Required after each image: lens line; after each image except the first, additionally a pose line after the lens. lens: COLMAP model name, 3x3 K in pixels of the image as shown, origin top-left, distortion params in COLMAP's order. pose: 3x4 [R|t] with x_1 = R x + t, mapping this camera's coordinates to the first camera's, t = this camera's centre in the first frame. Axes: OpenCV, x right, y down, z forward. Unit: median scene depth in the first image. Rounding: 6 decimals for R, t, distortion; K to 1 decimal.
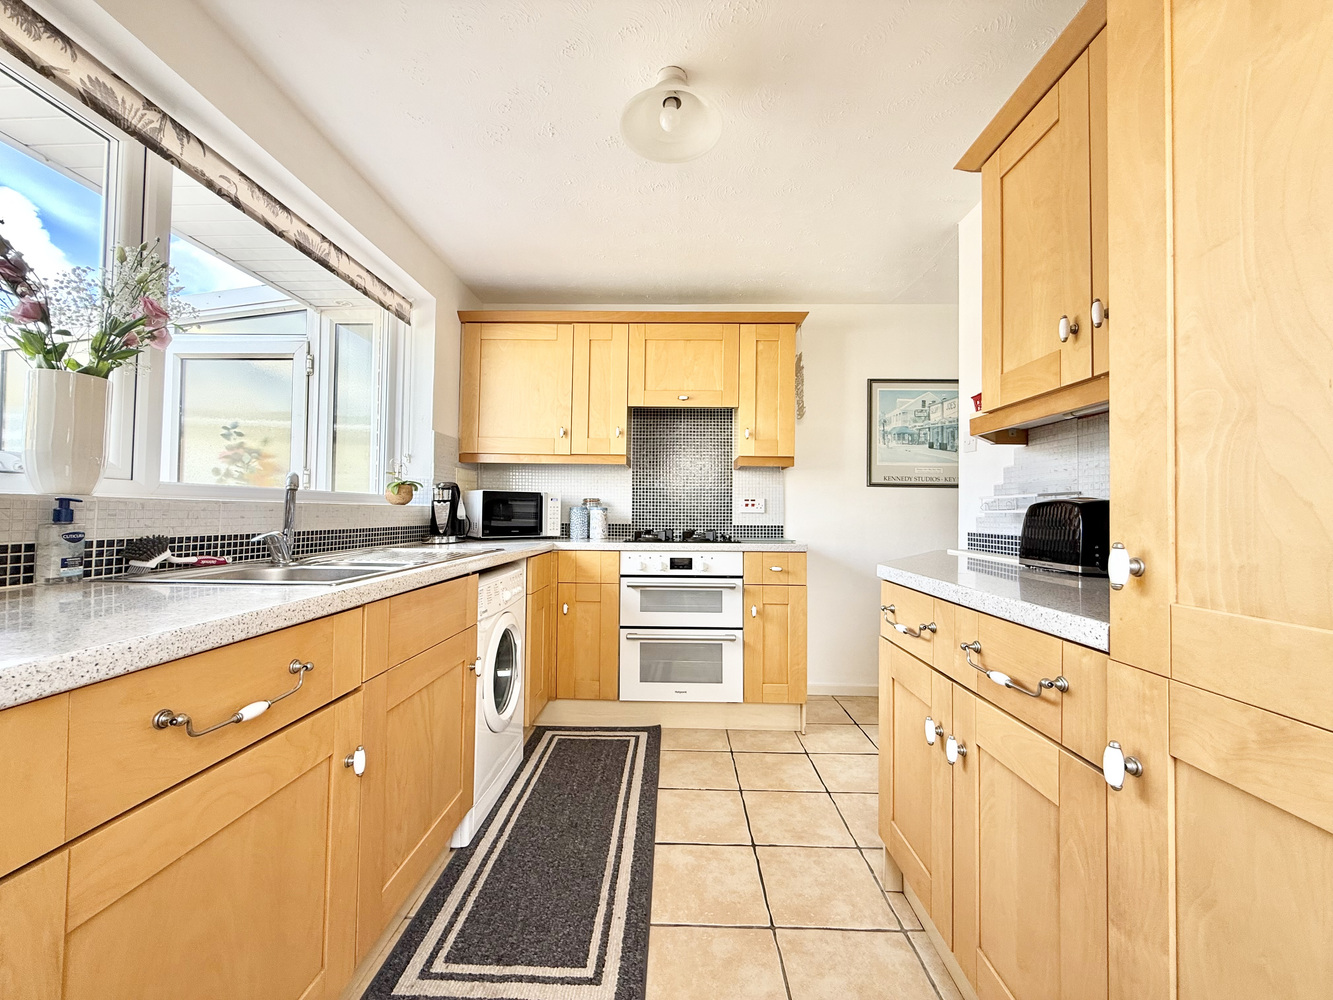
lens RADIAL K [[530.8, 0, 663.7], [0, 530.8, 499.8], [0, 0, 1]] dist [-0.003727, 0.000652]
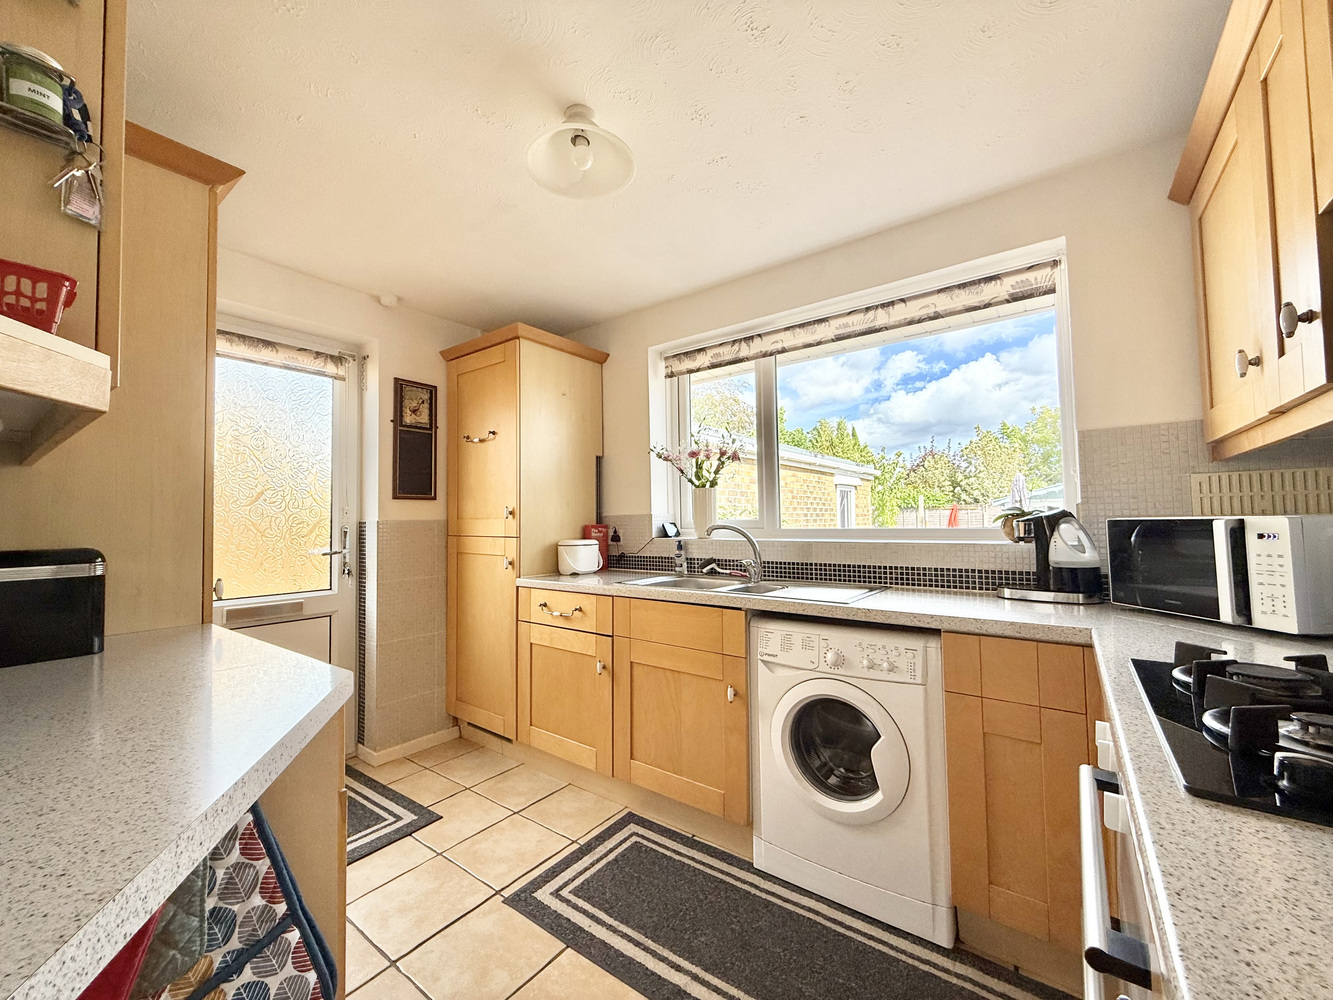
lens RADIAL K [[530.8, 0, 660.1], [0, 530.8, 498.8], [0, 0, 1]] dist [-0.003727, 0.000652]
pose [[-0.580254, -0.039669, -0.813469, 0.659168], [0.024537, 0.997508, -0.066146, -0.023119], [0.814066, -0.058342, -0.577835, 1.552360]]
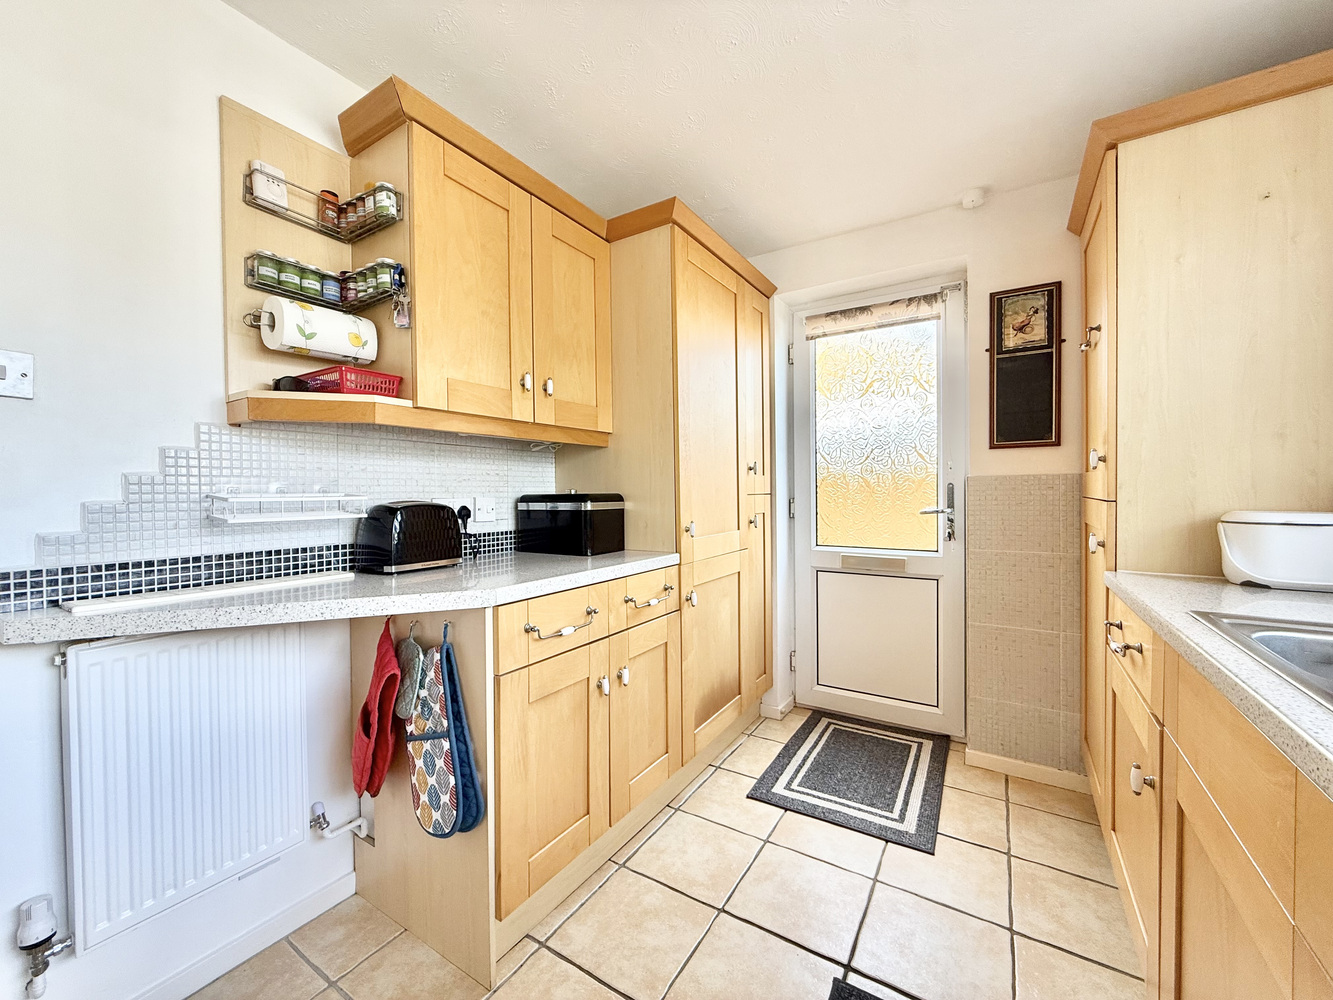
lens RADIAL K [[530.8, 0, 665.3], [0, 530.8, 497.9], [0, 0, 1]] dist [-0.003727, 0.000652]
pose [[-0.857682, -0.013380, 0.514007, -0.198637], [-0.016498, 0.999863, -0.001501, -0.014903], [-0.513916, -0.009767, -0.857785, 1.459741]]
